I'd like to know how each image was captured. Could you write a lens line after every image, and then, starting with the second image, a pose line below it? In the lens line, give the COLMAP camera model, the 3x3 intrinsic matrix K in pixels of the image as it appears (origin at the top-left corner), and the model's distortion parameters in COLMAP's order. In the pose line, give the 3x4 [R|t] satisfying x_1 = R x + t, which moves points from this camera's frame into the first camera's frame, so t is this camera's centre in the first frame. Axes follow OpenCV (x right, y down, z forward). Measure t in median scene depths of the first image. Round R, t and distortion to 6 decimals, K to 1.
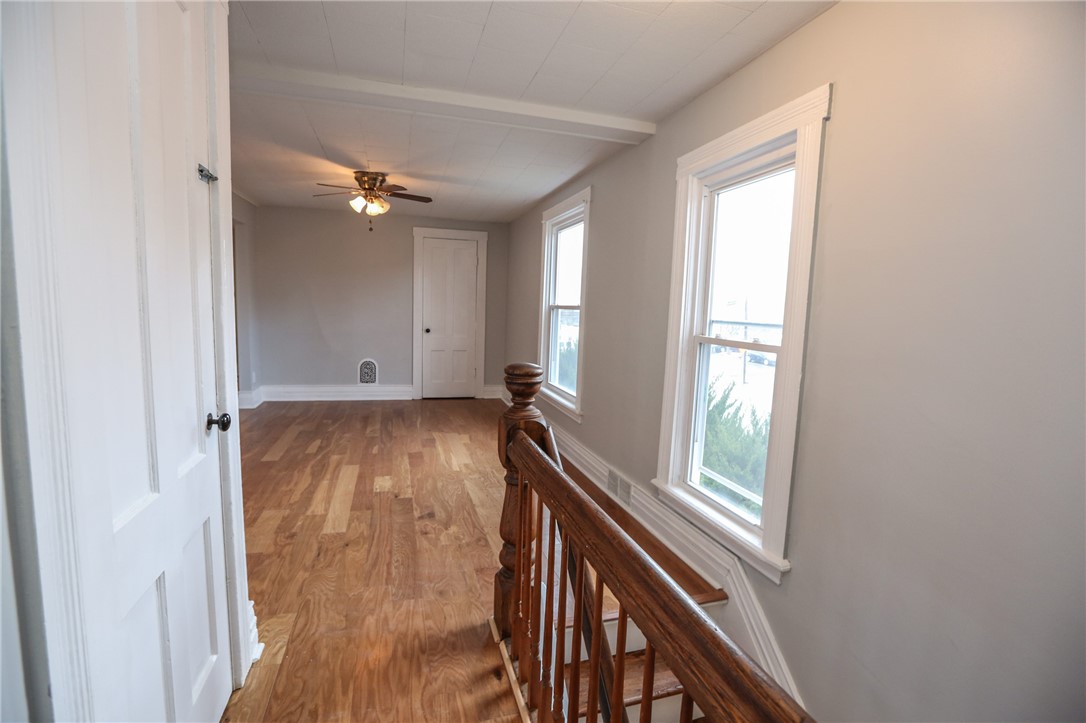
lens RADIAL K [[490.9, 0, 541.3], [0, 490.9, 361.0], [0, 0, 1]] dist [-0.055608, 0.020598]
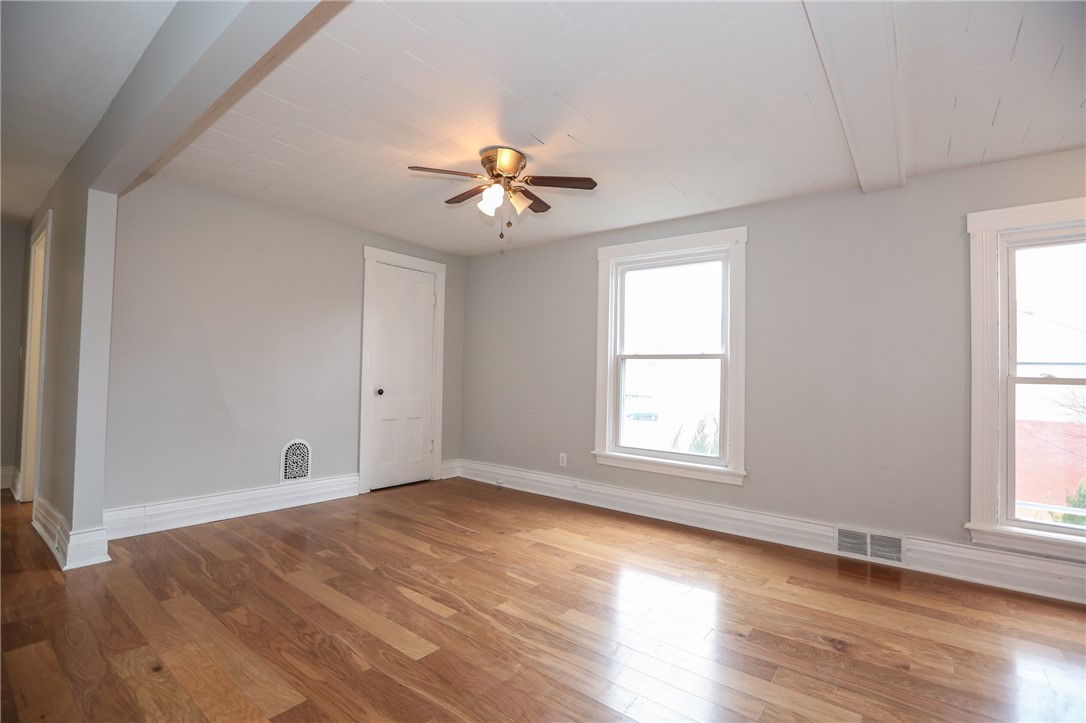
lens RADIAL K [[490.9, 0, 541.3], [0, 490.9, 361.0], [0, 0, 1]] dist [-0.055608, 0.020598]
pose [[0.818737, -0.000919, 0.574169, -0.820988], [0.069143, 0.992879, -0.097007, -0.040738], [-0.569991, 0.119123, 0.812970, 0.537568]]
